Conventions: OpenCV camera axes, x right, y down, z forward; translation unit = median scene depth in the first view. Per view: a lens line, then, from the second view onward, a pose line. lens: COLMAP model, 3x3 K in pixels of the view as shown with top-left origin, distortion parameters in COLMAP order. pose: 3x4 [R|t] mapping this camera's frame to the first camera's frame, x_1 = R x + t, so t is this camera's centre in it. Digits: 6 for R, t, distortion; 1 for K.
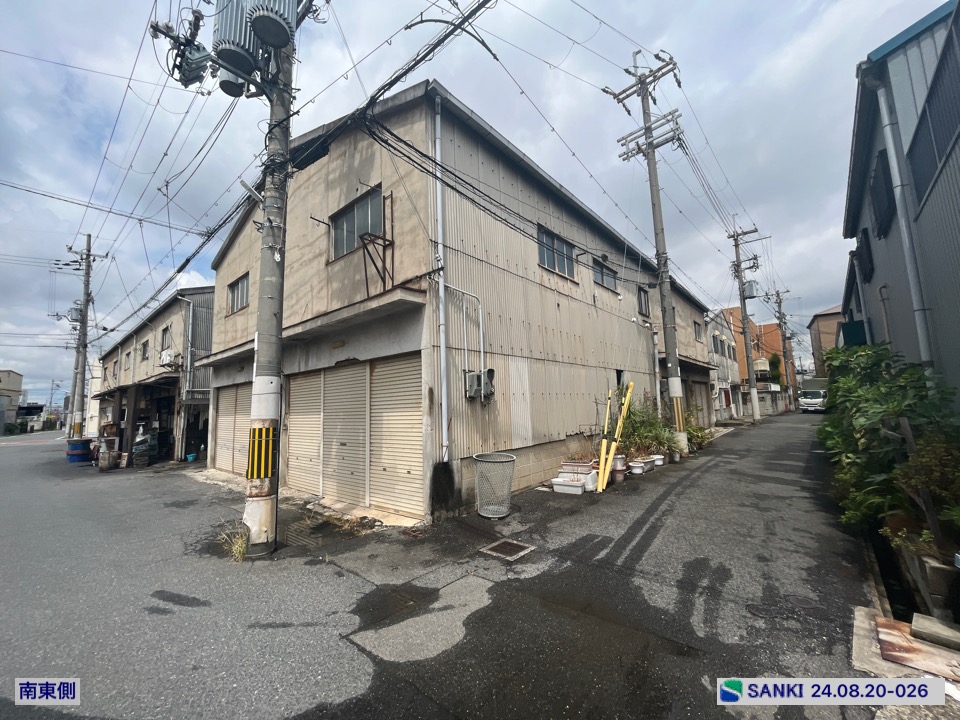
lens RADIAL K [[386.6, 0, 477.8], [0, 386.6, 361.4], [0, 0, 1]] dist [-0.003260, 0.000326]
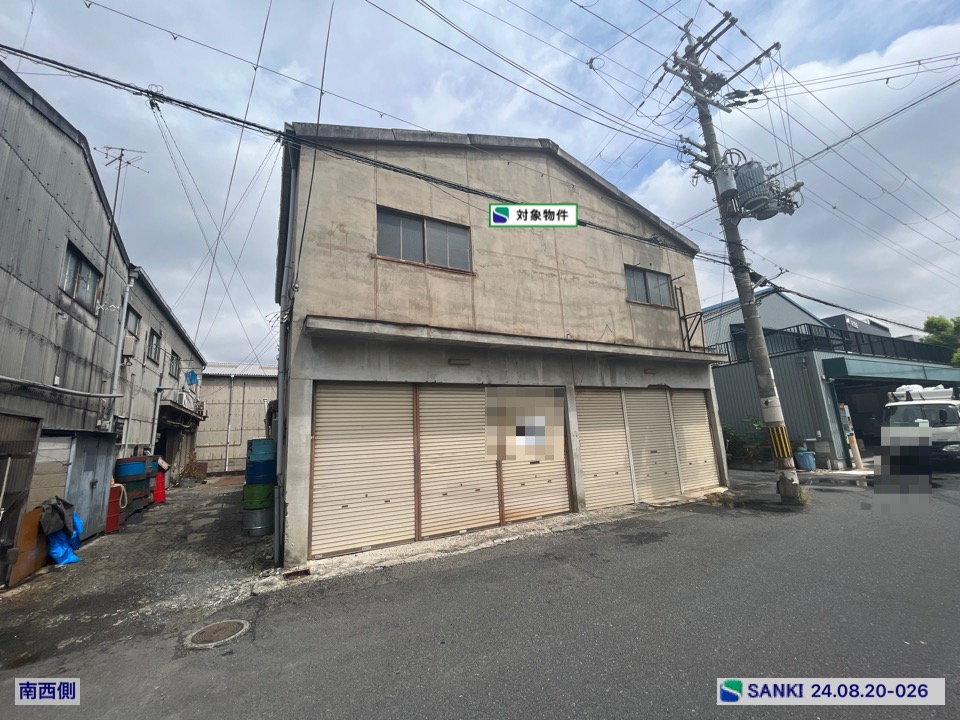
lens RADIAL K [[386.6, 0, 477.1], [0, 386.6, 361.1], [0, 0, 1]] dist [-0.003260, 0.000326]
pose [[0.364262, 0.195310, 0.910586, -1.221033], [-0.073275, 0.980741, -0.181045, 0.136540], [-0.928410, -0.000775, 0.371558, 0.747979]]
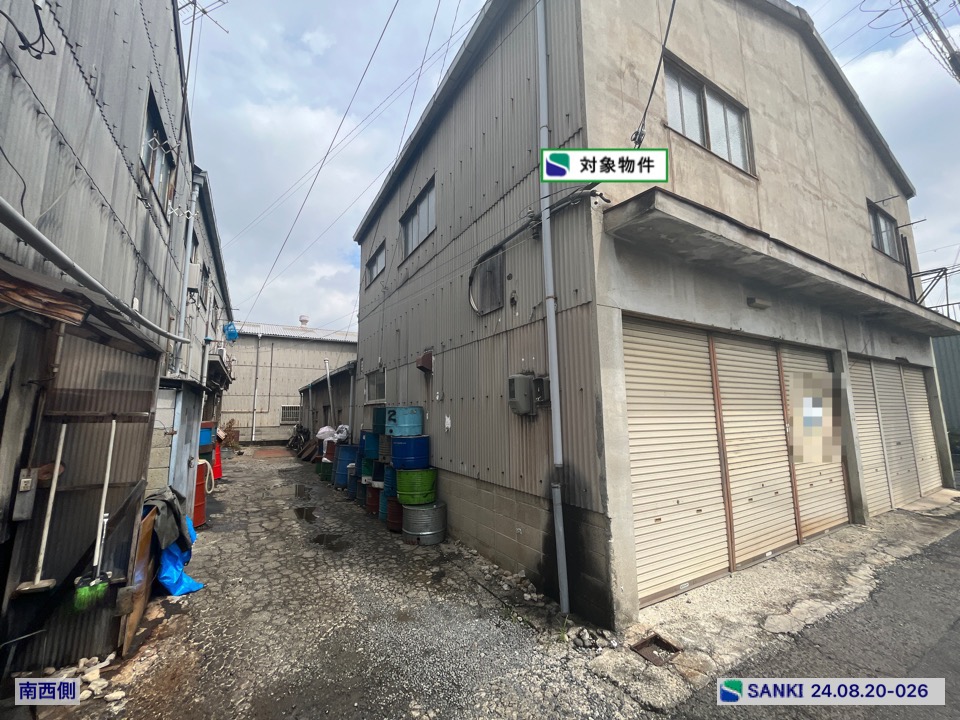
lens RADIAL K [[386.6, 0, 476.4], [0, 386.6, 359.8], [0, 0, 1]] dist [-0.003260, 0.000326]
pose [[0.332621, 0.161202, 0.929181, -1.135996], [-0.113443, 0.984967, -0.130270, 0.178012], [-0.936213, -0.062079, 0.345908, 1.167270]]
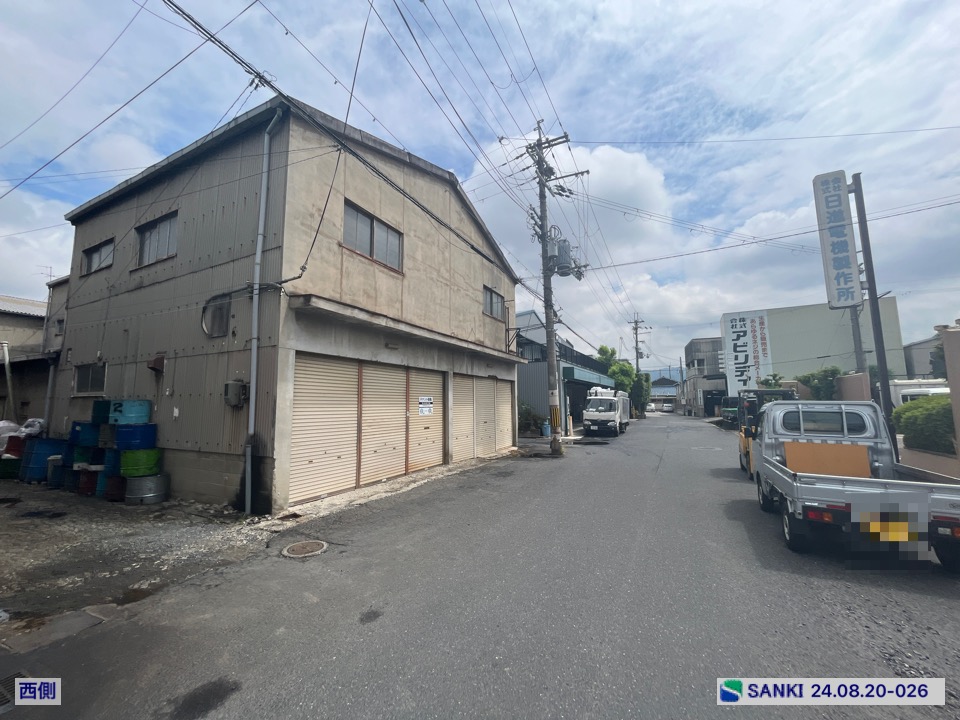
lens RADIAL K [[386.6, 0, 476.1], [0, 386.6, 362.0], [0, 0, 1]] dist [-0.003260, 0.000326]
pose [[-0.235679, 0.143419, 0.961190, -1.448935], [-0.097749, 0.980537, -0.170273, 0.174145], [-0.966903, -0.134085, -0.217073, 1.023269]]
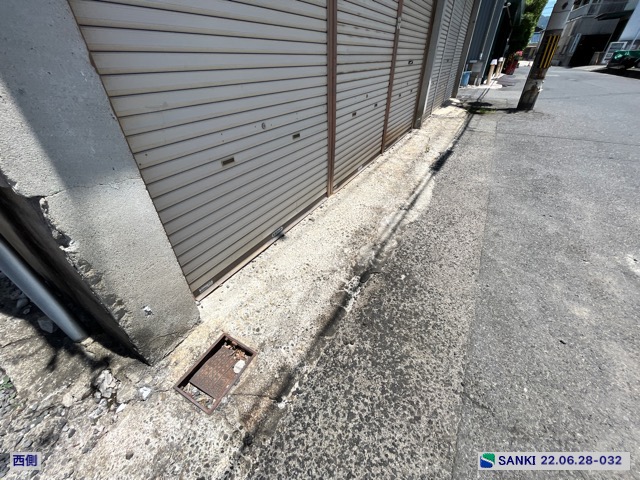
lens RADIAL K [[257.7, 0, 318.9], [0, 257.7, 241.1], [0, 0, 1]] dist [-0.003260, 0.000326]
pose [[-0.179137, -0.536201, 0.824863, -0.887578], [-0.092140, 0.843884, 0.528555, 0.213850], [-0.979500, 0.018681, -0.200576, 1.108677]]
